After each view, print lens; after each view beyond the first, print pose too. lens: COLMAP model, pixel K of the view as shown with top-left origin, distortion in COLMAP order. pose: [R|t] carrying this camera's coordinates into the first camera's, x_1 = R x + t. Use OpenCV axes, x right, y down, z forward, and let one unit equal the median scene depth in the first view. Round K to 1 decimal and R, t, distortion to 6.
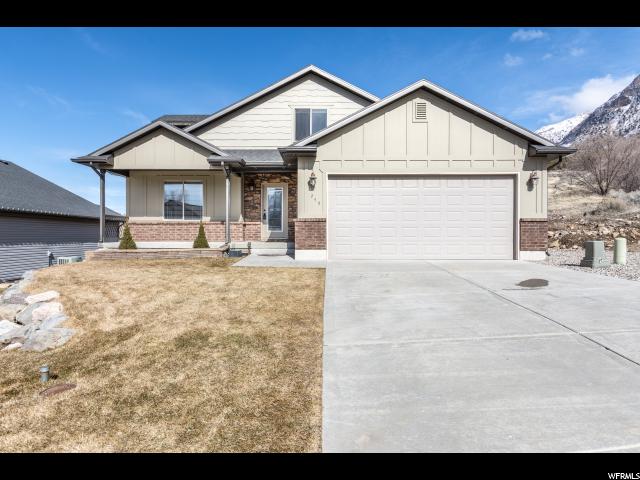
lens RADIAL K [[384.3, 0, 320.0], [0, 384.3, 240.0], [0, 0, 1]] dist [-0.004651, -0.001166]
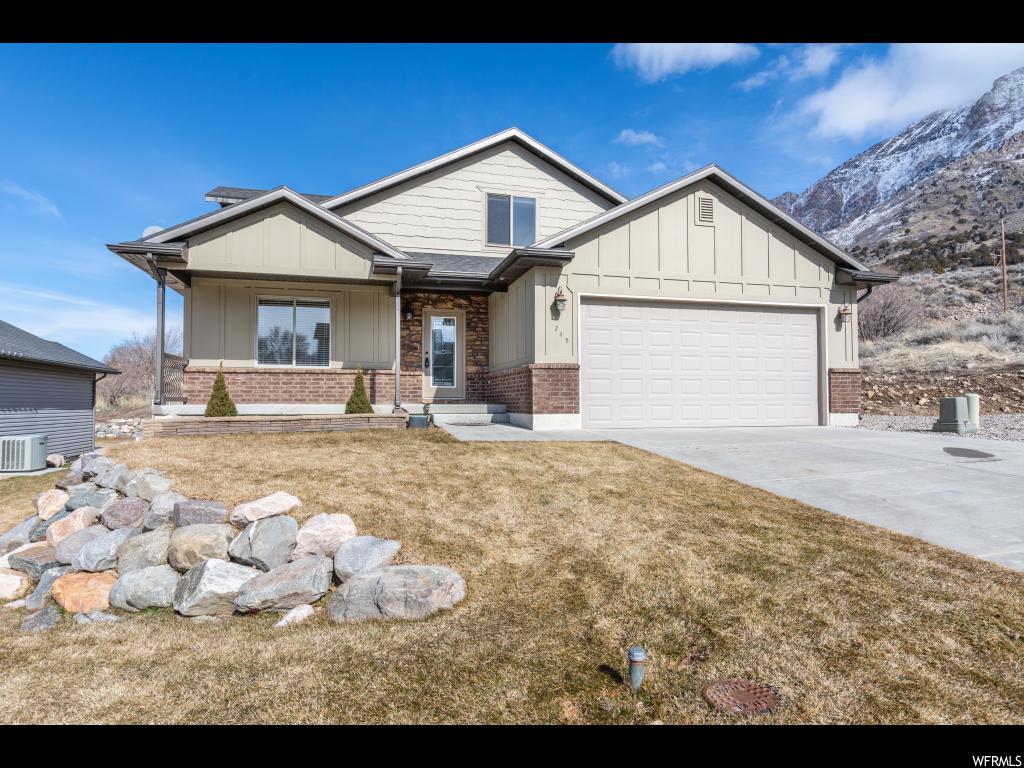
lens RADIAL K [[569.5, 0, 512.0], [0, 569.5, 384.0], [0, 0, 1]] dist [-0.000459, 0.000343]
pose [[0.965865, 0.005523, 0.258988, -0.314103], [0.005549, 0.999102, -0.042000, 0.014319], [-0.258987, 0.042004, 0.964967, 0.114360]]
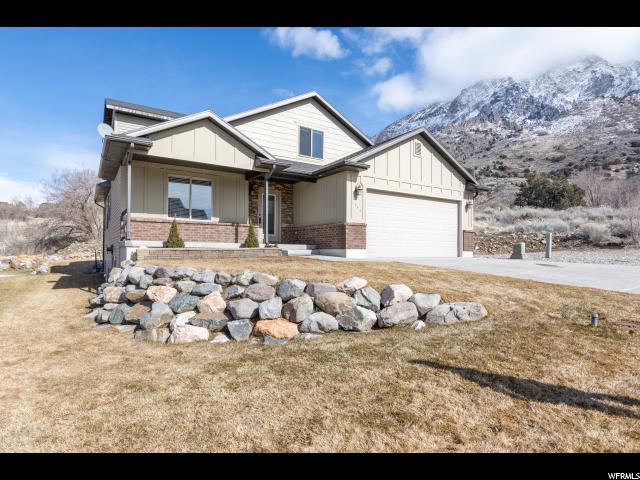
lens RADIAL K [[348.6, 0, 320.0], [0, 348.6, 240.0], [0, 0, 1]] dist [0.002141, -0.000065]
pose [[0.837626, 0.022539, 0.545779, -0.663933], [-0.000520, 0.999181, -0.040465, 0.037881], [-0.546244, 0.033610, 0.836951, 0.148581]]
